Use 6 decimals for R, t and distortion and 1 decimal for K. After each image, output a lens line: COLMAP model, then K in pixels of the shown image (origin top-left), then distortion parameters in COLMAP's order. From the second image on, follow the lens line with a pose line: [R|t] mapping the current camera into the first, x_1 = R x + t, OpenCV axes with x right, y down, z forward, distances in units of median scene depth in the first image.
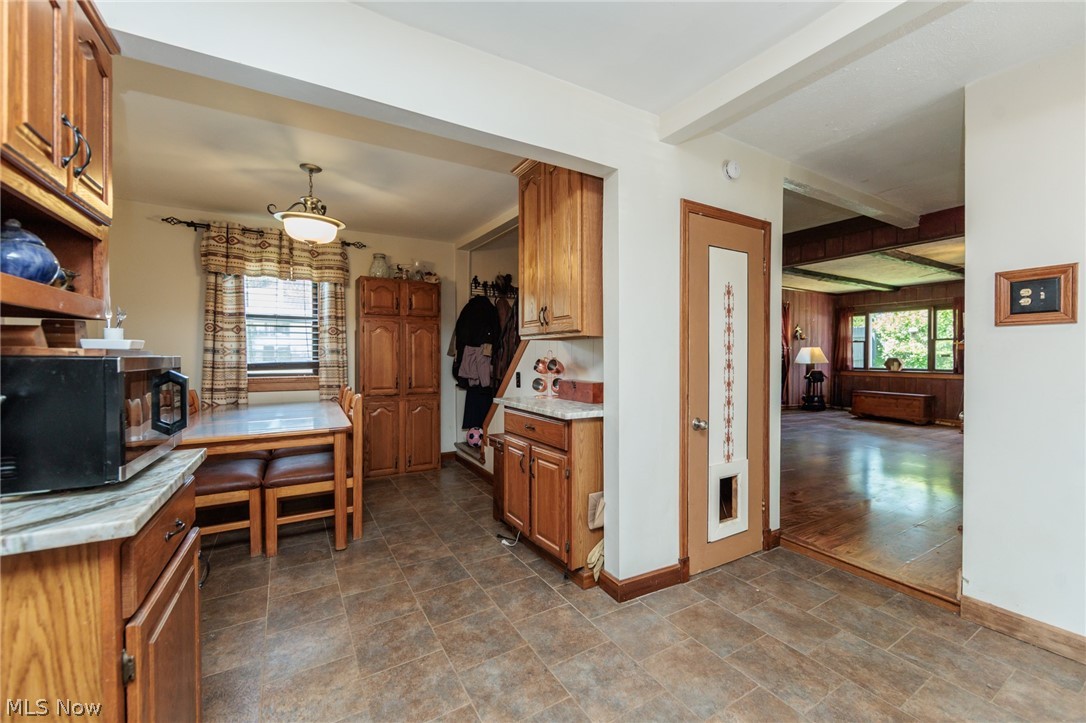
lens RADIAL K [[429.6, 0, 546.8], [0, 429.6, 360.3], [0, 0, 1]] dist [-0.001825, -0.000330]
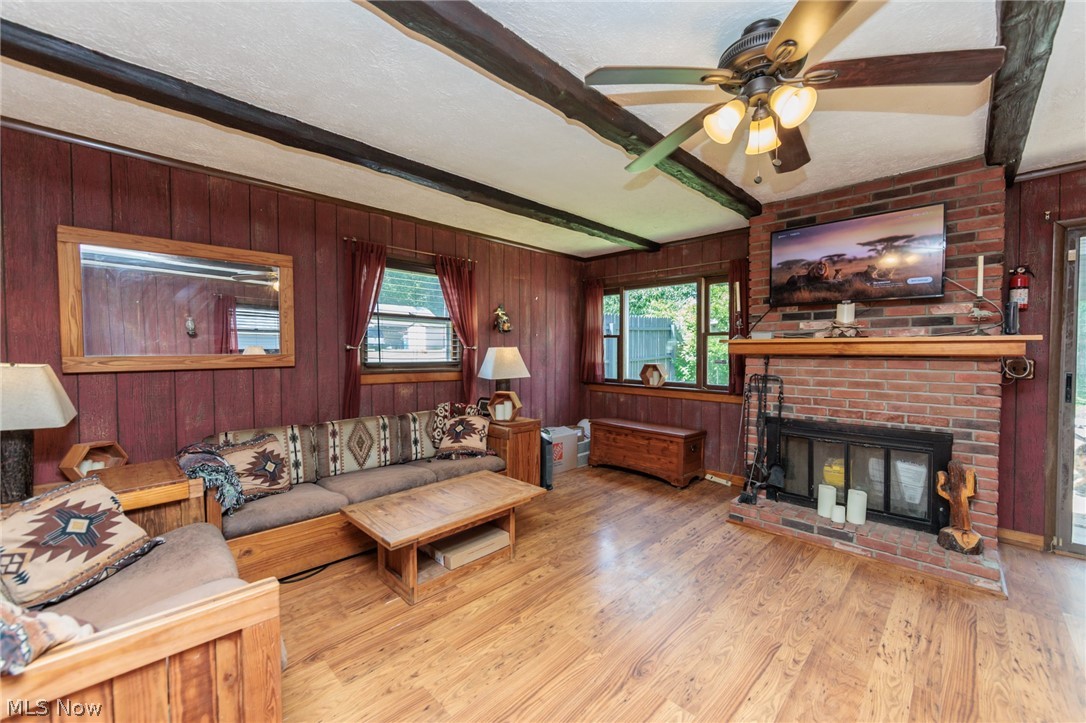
lens RADIAL K [[429.6, 0, 546.8], [0, 429.6, 360.3], [0, 0, 1]] dist [-0.001825, -0.000330]
pose [[0.965699, -0.009299, 0.259496, 0.499807], [0.005151, 0.999848, 0.016662, -0.021277], [-0.259611, -0.014754, 0.965601, 0.452855]]
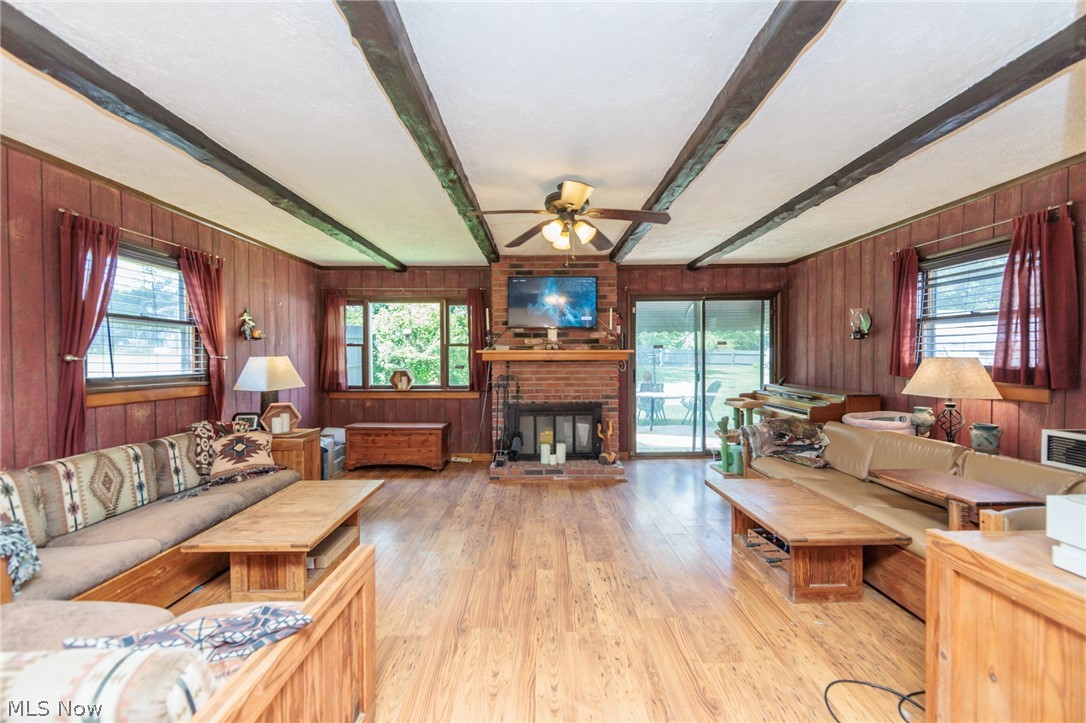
lens RADIAL K [[429.6, 0, 546.8], [0, 429.6, 360.3], [0, 0, 1]] dist [-0.001825, -0.000330]
pose [[0.490832, -0.015359, 0.871119, 0.324176], [0.013363, 0.999860, 0.010099, -0.024965], [-0.871152, 0.006684, 0.490969, 0.457392]]
